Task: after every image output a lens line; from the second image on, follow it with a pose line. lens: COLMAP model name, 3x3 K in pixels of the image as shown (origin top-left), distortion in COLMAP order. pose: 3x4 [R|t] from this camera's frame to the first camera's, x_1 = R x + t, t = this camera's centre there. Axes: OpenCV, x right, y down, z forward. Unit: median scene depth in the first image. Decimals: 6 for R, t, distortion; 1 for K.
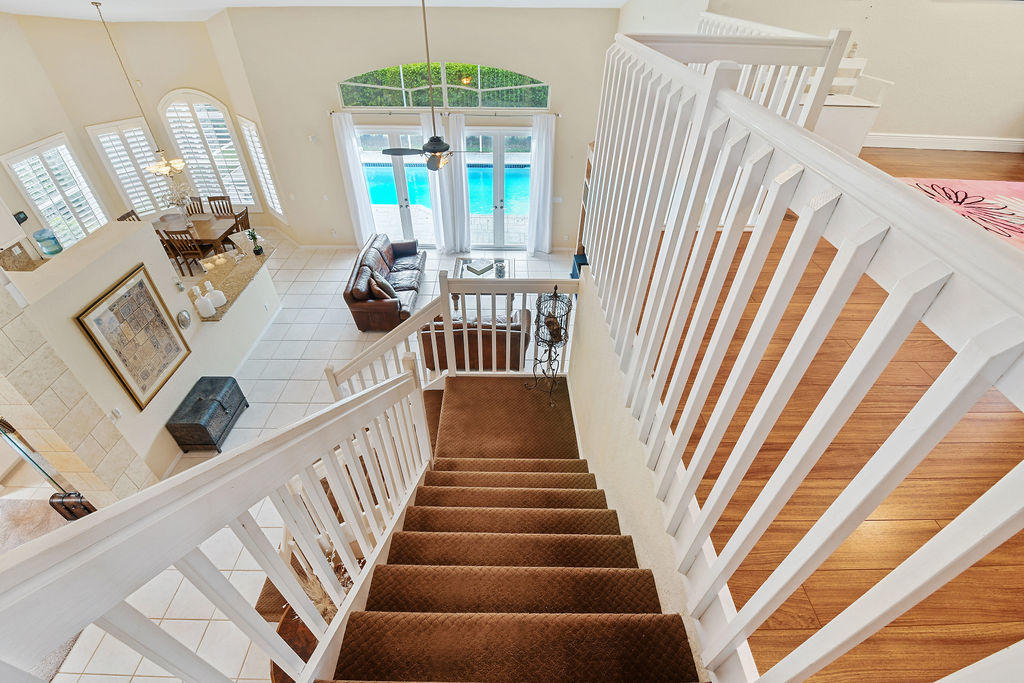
lens RADIAL K [[452.8, 0, 512.9], [0, 452.8, 347.7], [0, 0, 1]] dist [-0.023037, -0.003917]
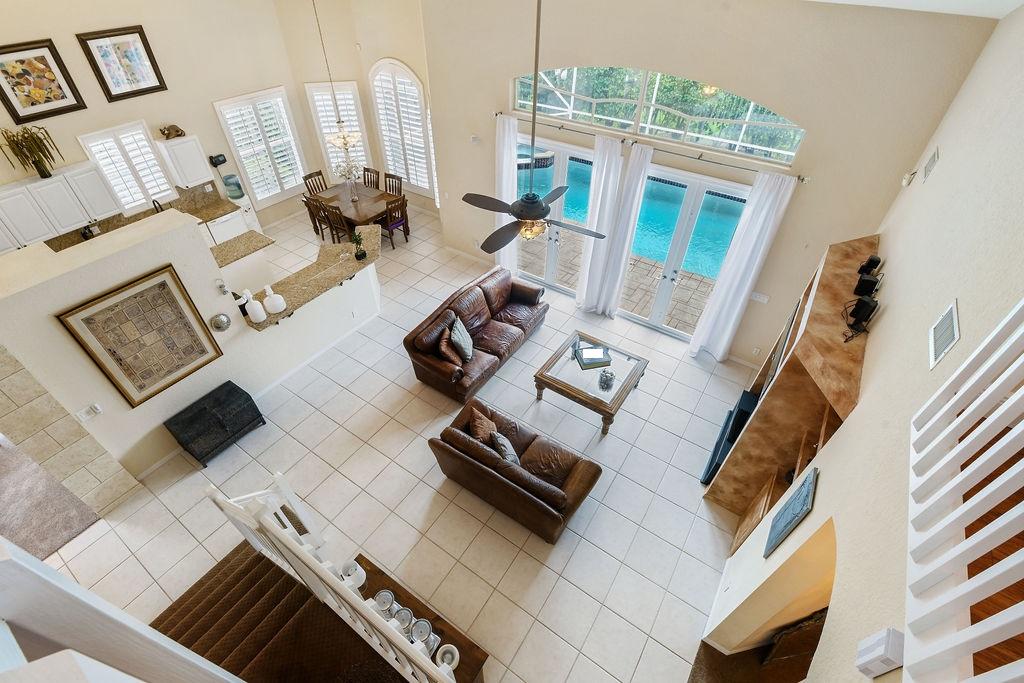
lens RADIAL K [[452.8, 0, 507.3], [0, 452.8, 339.8], [0, 0, 1]] dist [-0.023037, -0.003917]
pose [[0.820437, 0.376875, -0.429940, 0.131319], [-0.361837, 0.924497, 0.119913, -0.277961], [0.442670, 0.057187, 0.894859, 0.334864]]
